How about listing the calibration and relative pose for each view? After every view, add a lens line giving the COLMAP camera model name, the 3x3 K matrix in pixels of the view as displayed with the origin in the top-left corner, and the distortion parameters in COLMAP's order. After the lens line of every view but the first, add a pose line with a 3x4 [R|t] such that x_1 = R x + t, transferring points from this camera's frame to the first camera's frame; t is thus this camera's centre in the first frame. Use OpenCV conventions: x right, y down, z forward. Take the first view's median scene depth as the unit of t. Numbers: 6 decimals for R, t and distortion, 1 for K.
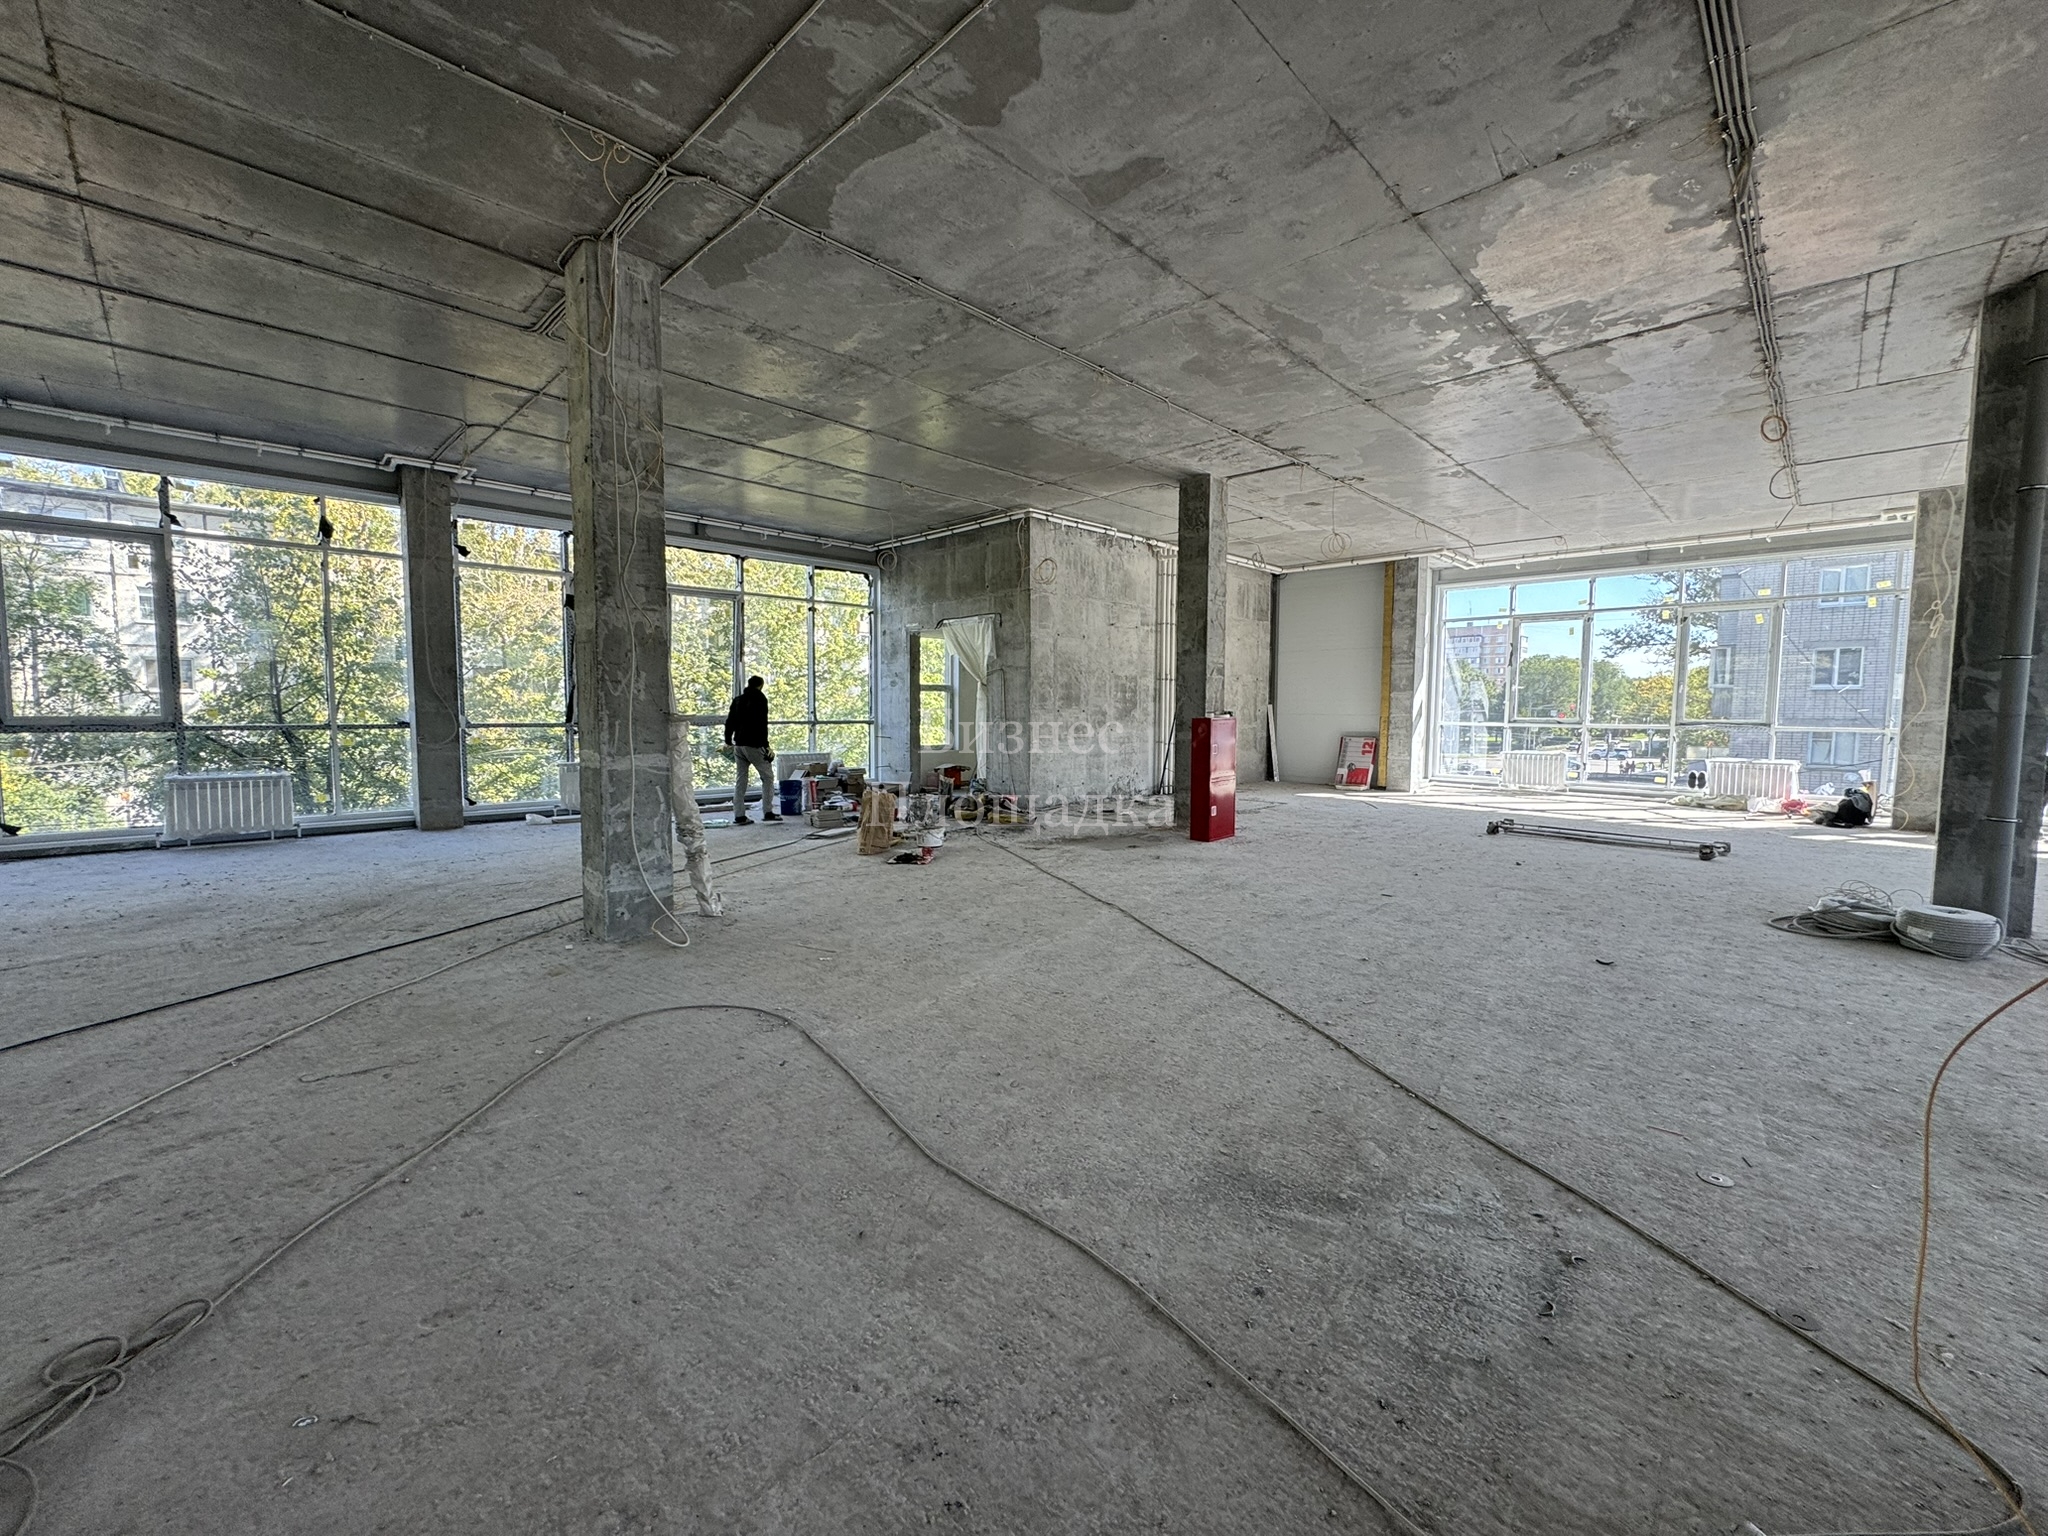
lens RADIAL K [[818.6, 0, 1025.6], [0, 818.6, 764.6], [0, 0, 1]] dist [-0.003186, 0.000600]
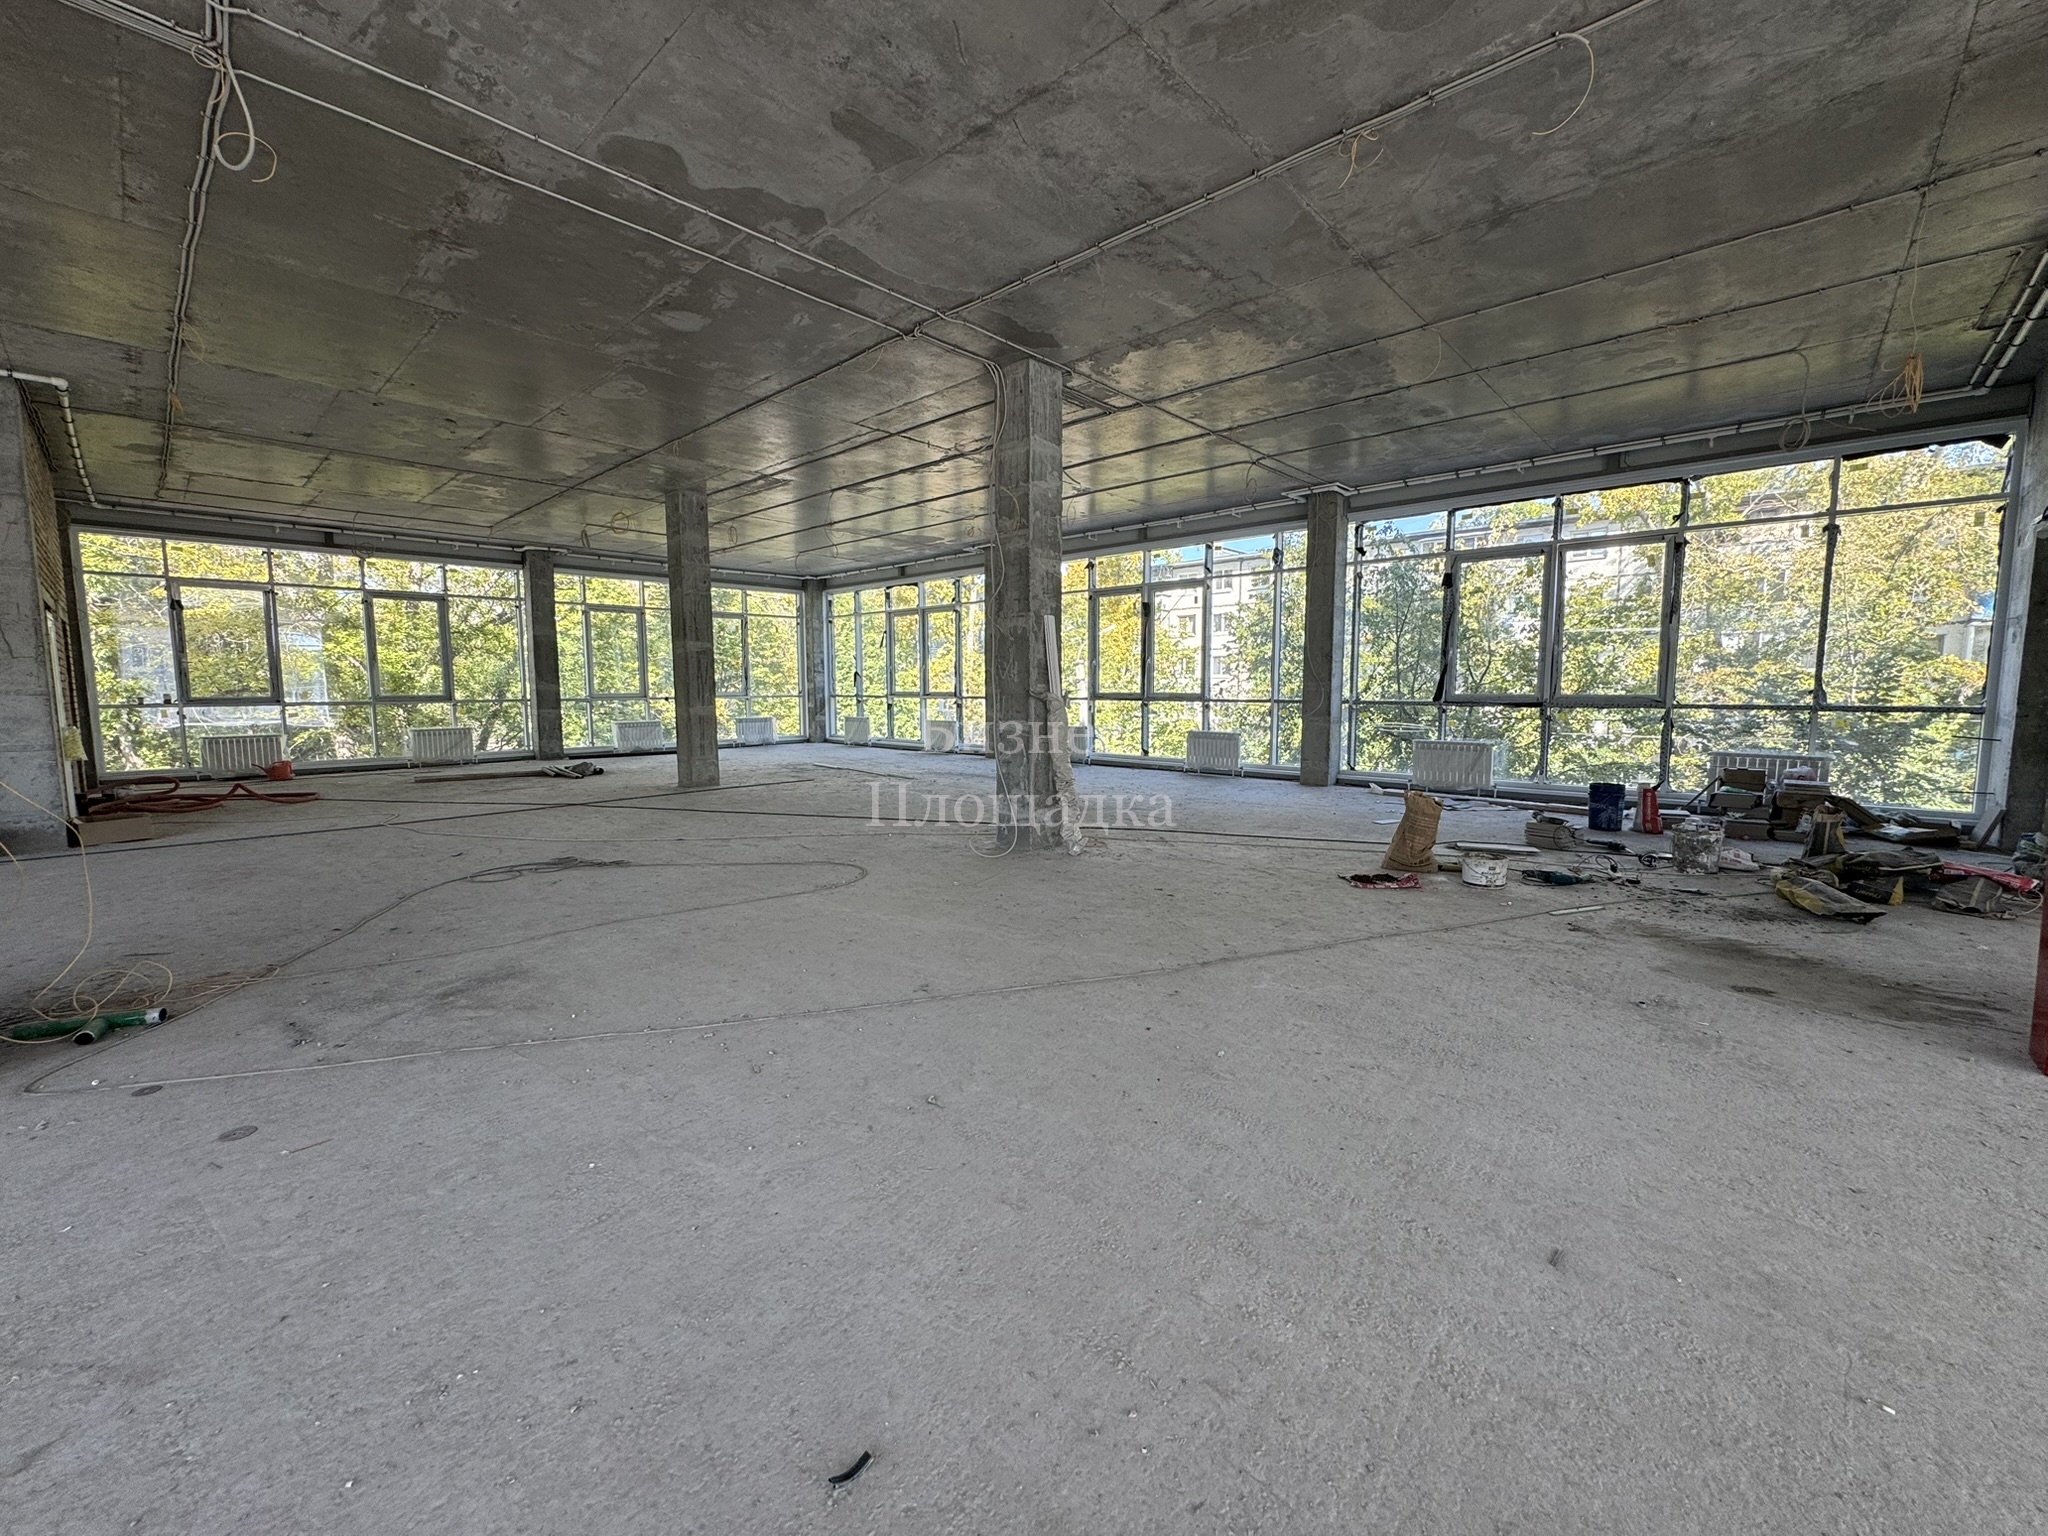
lens RADIAL K [[818.6, 0, 1026.0], [0, 818.6, 765.3], [0, 0, 1]] dist [-0.003186, 0.000600]
pose [[0.031490, 0.091950, -0.995266, 0.530463], [-0.065419, 0.993814, 0.089746, -0.035731], [0.997361, 0.062283, 0.037311, 0.548523]]
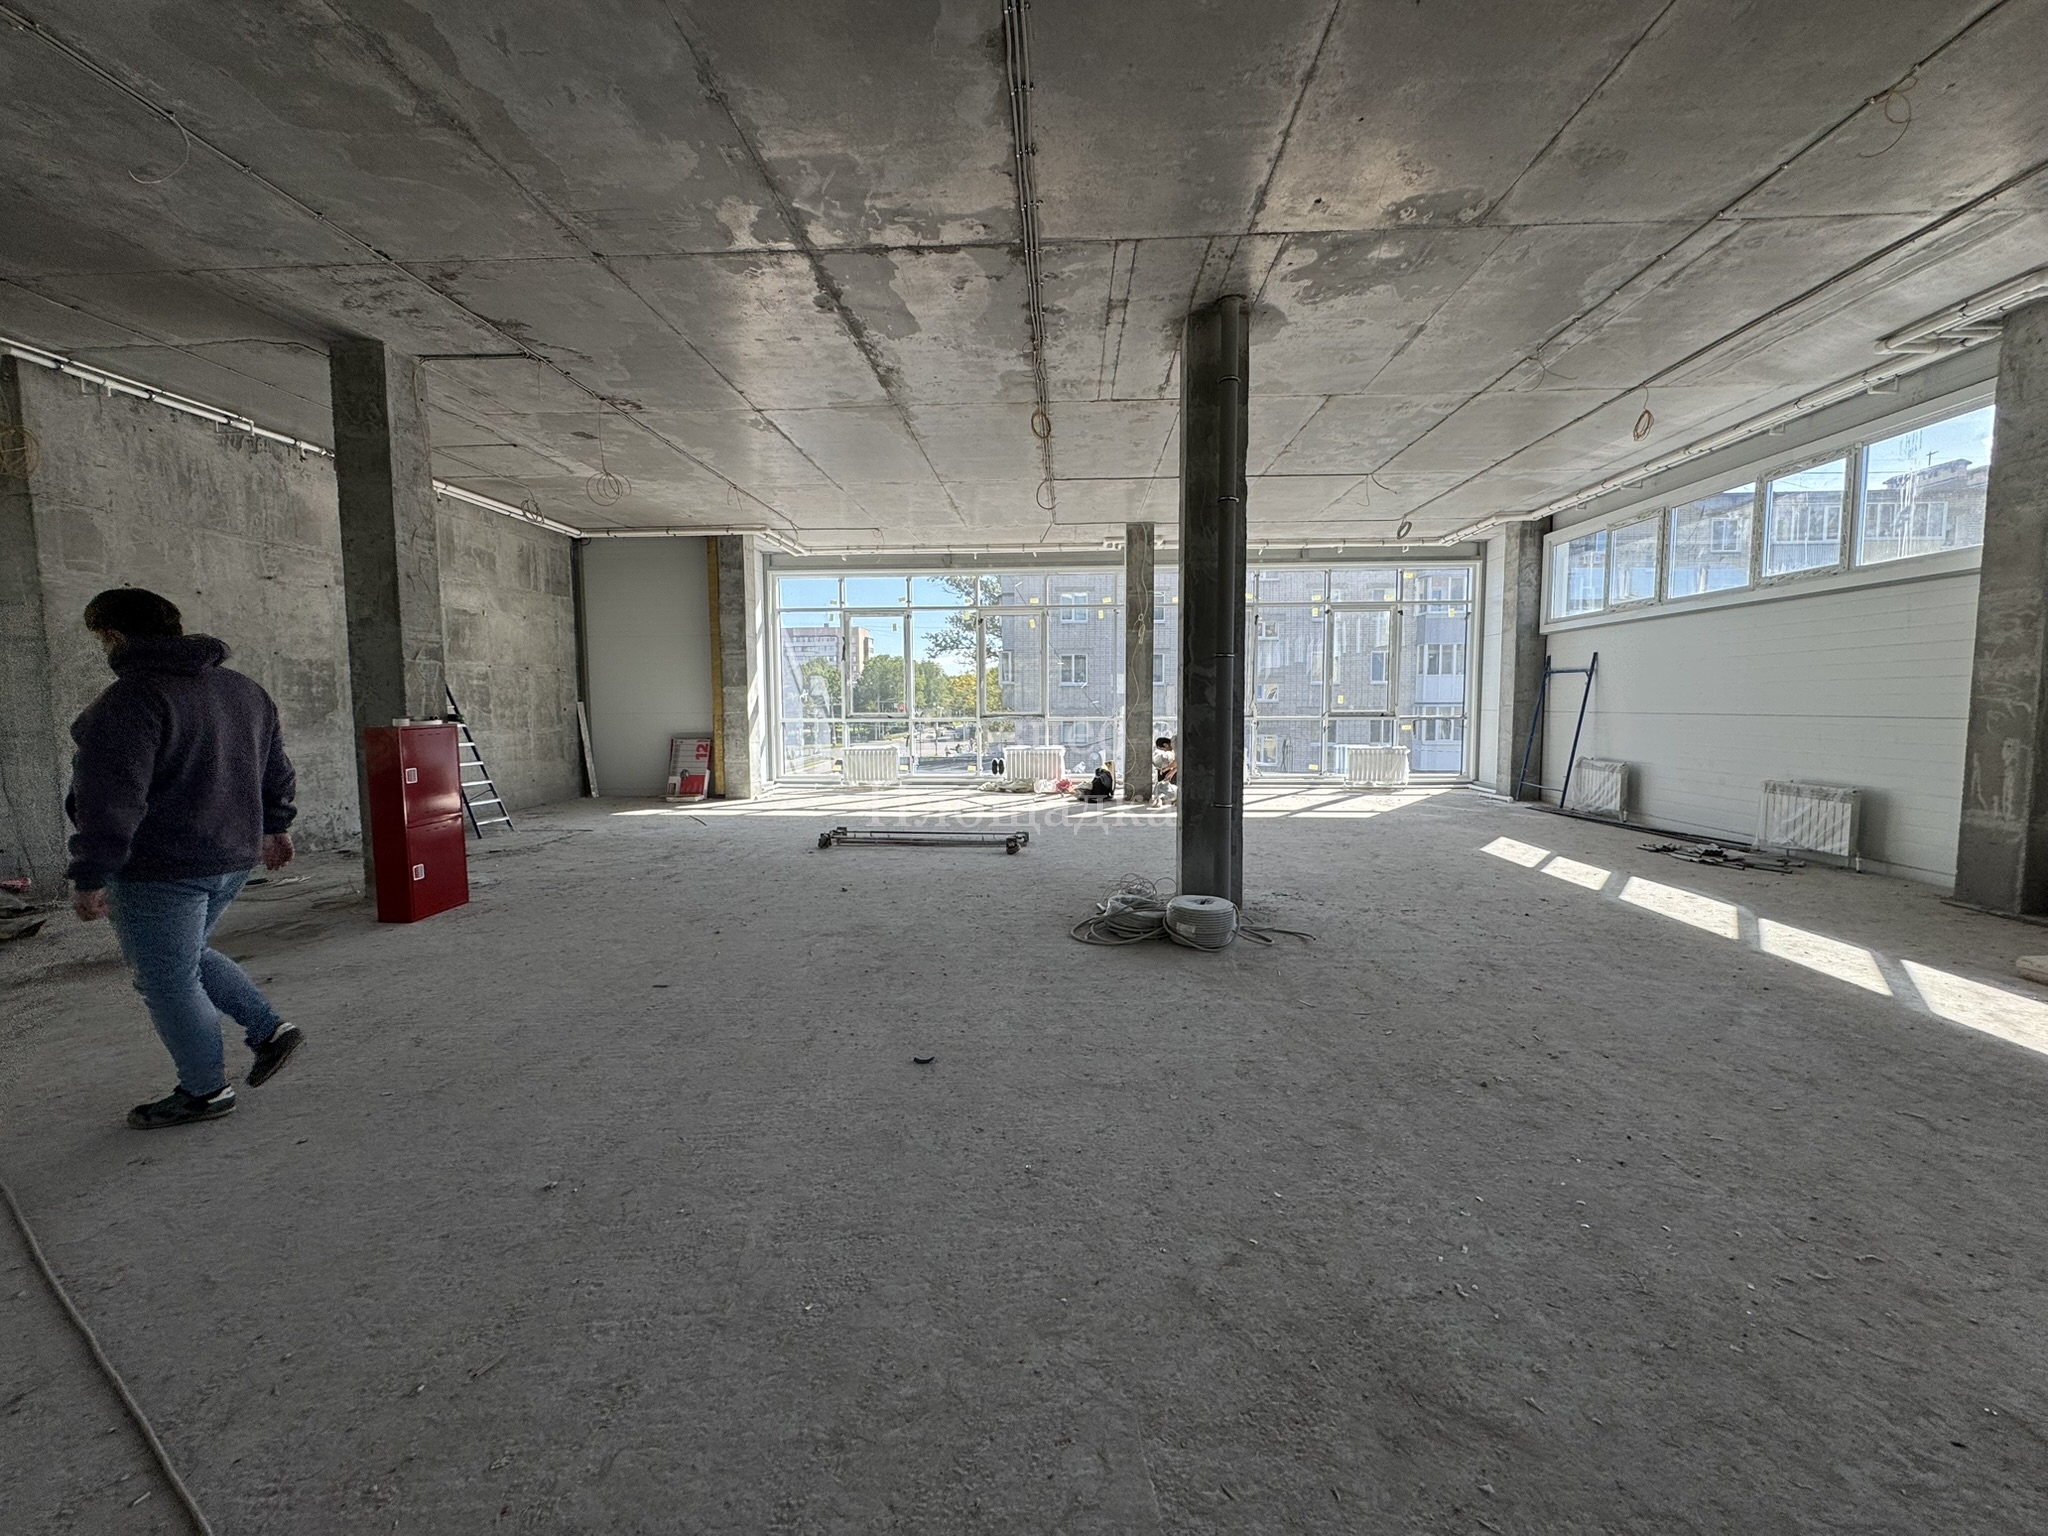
lens RADIAL K [[818.6, 0, 1025.3], [0, 818.6, 765.4], [0, 0, 1]] dist [-0.003186, 0.000600]
pose [[0.746696, -0.060431, 0.662415, 0.164540], [0.055609, 0.998050, 0.028366, -0.017860], [-0.662837, 0.015655, 0.748600, 0.208170]]
